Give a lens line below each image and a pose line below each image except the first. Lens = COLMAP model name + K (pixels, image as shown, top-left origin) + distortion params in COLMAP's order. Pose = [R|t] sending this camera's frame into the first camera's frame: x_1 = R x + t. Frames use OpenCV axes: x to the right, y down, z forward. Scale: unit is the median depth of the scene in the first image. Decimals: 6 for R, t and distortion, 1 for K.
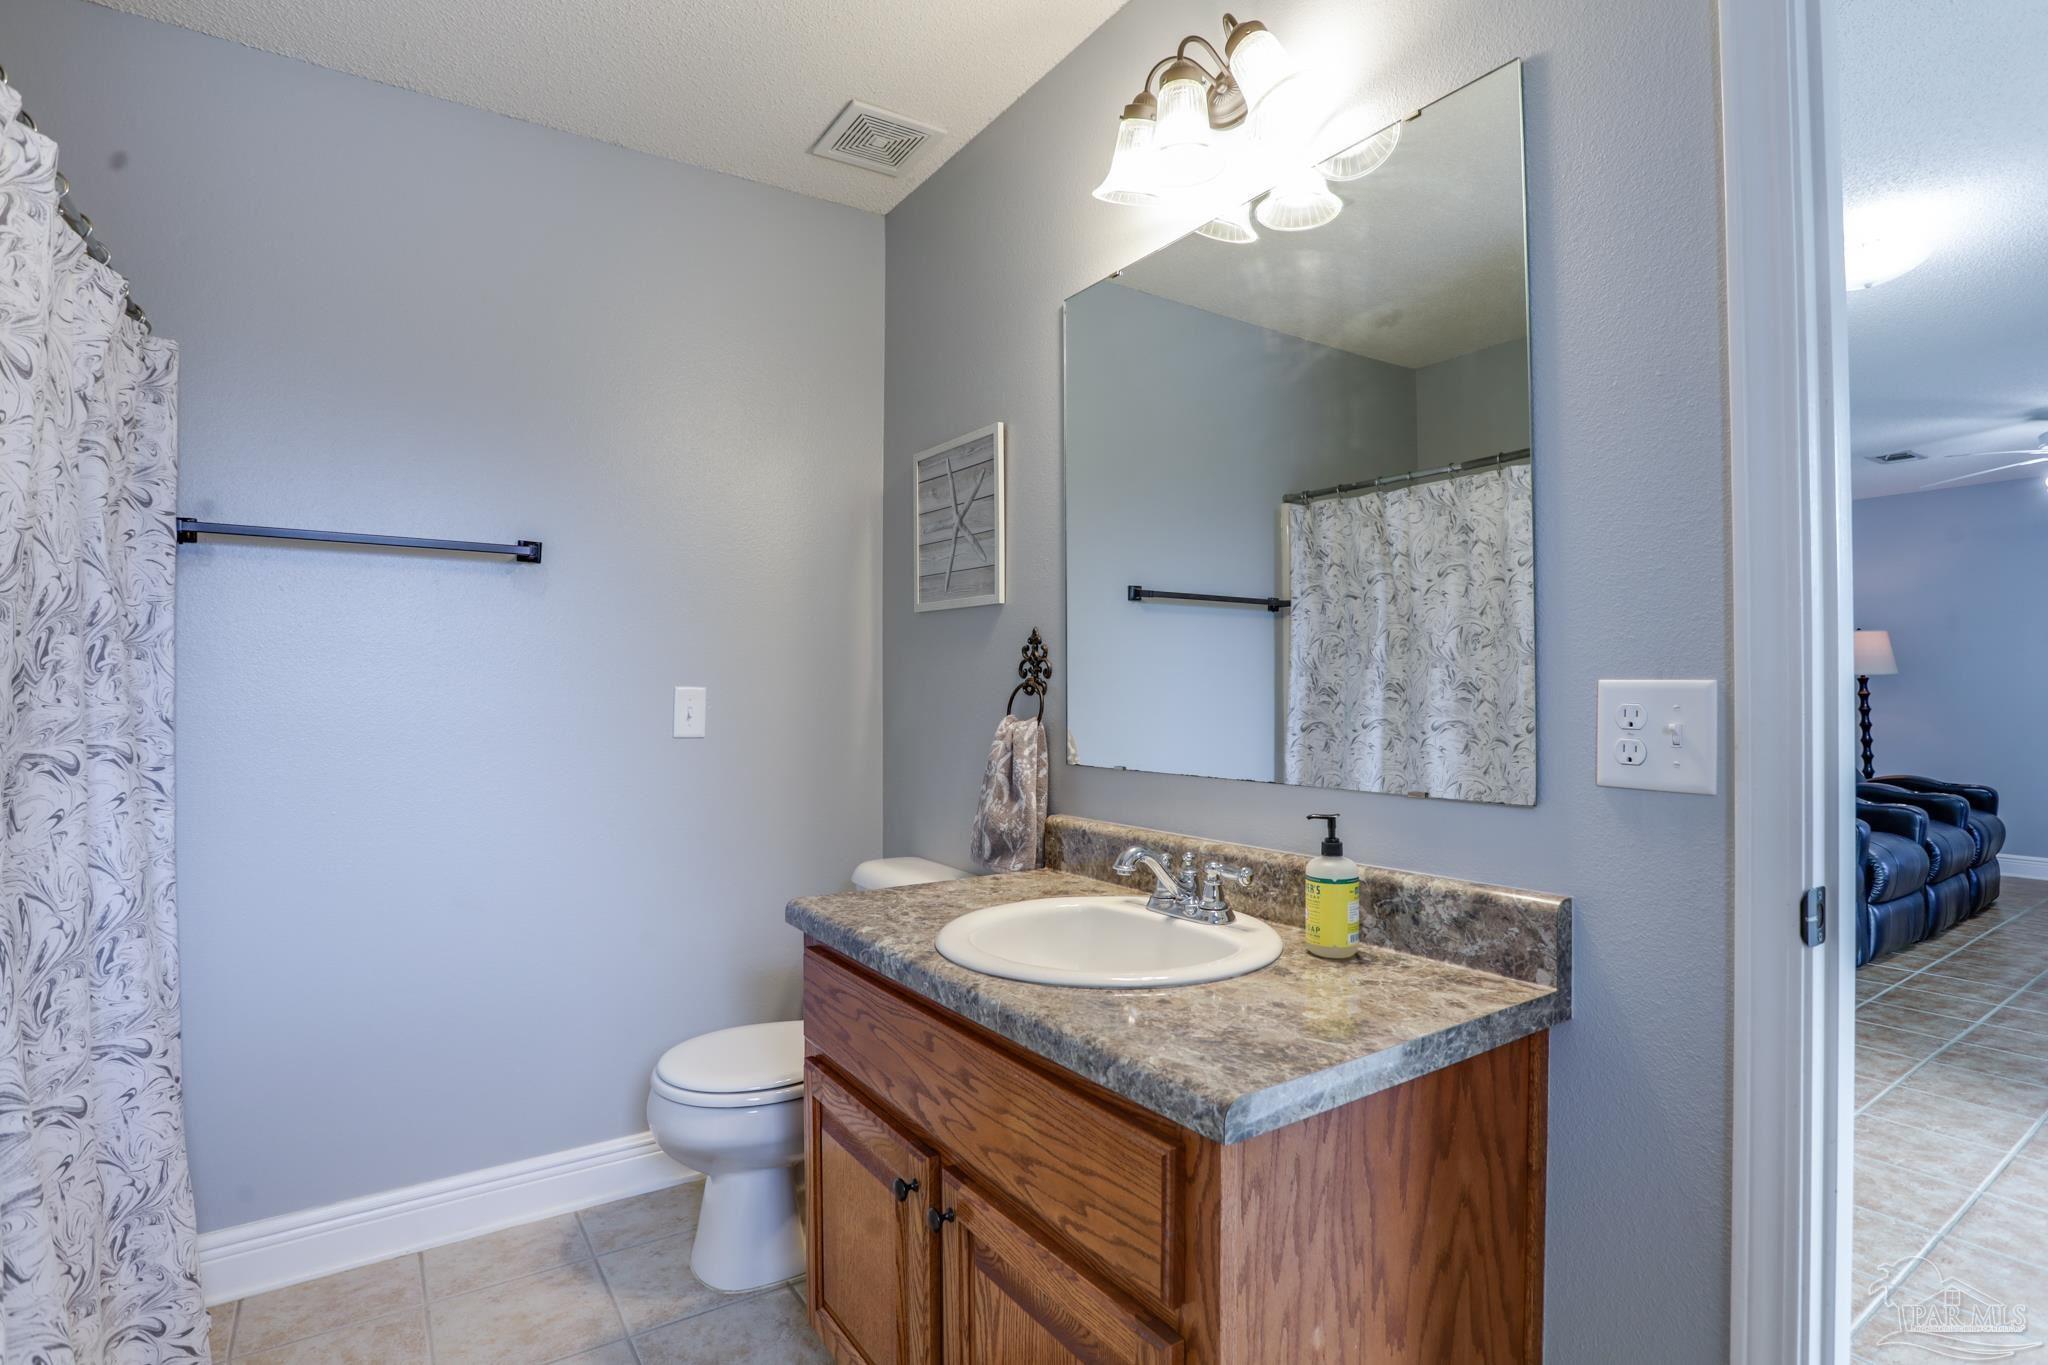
lens RADIAL K [[978.4, 0, 1024.0], [0, 978.4, 682.5], [0, 0, 1]] dist [-0.065816, 0.016839]
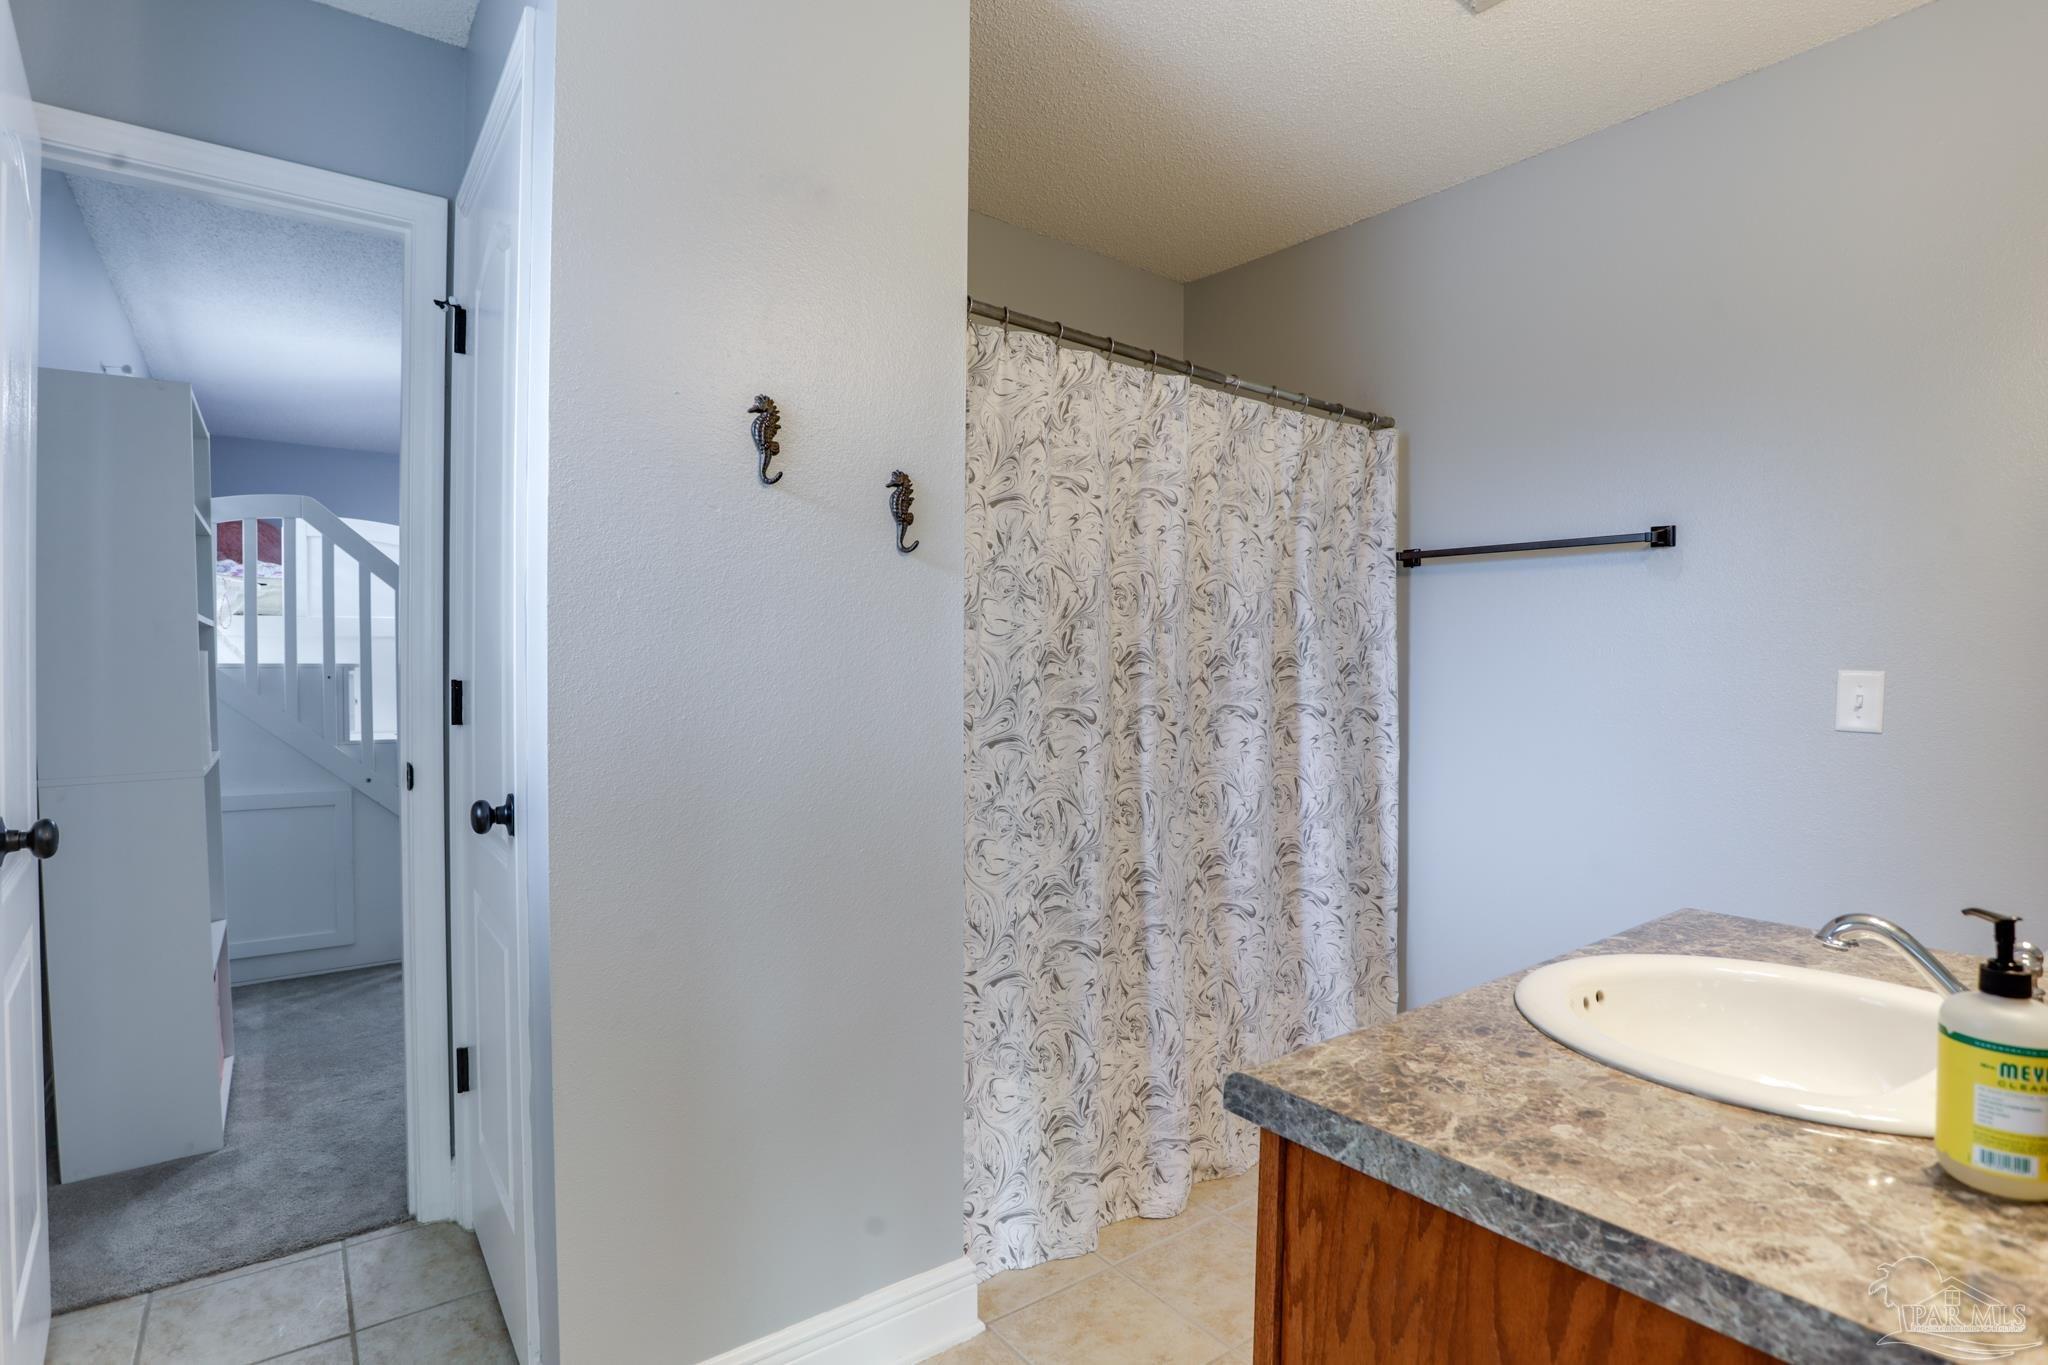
lens RADIAL K [[978.4, 0, 1024.0], [0, 978.4, 682.5], [0, 0, 1]] dist [-0.065816, 0.016839]
pose [[0.083625, 0.015589, -0.996375, 0.861957], [-0.000107, 0.999878, 0.015635, 0.004191], [0.996497, -0.001201, 0.083617, 0.492935]]
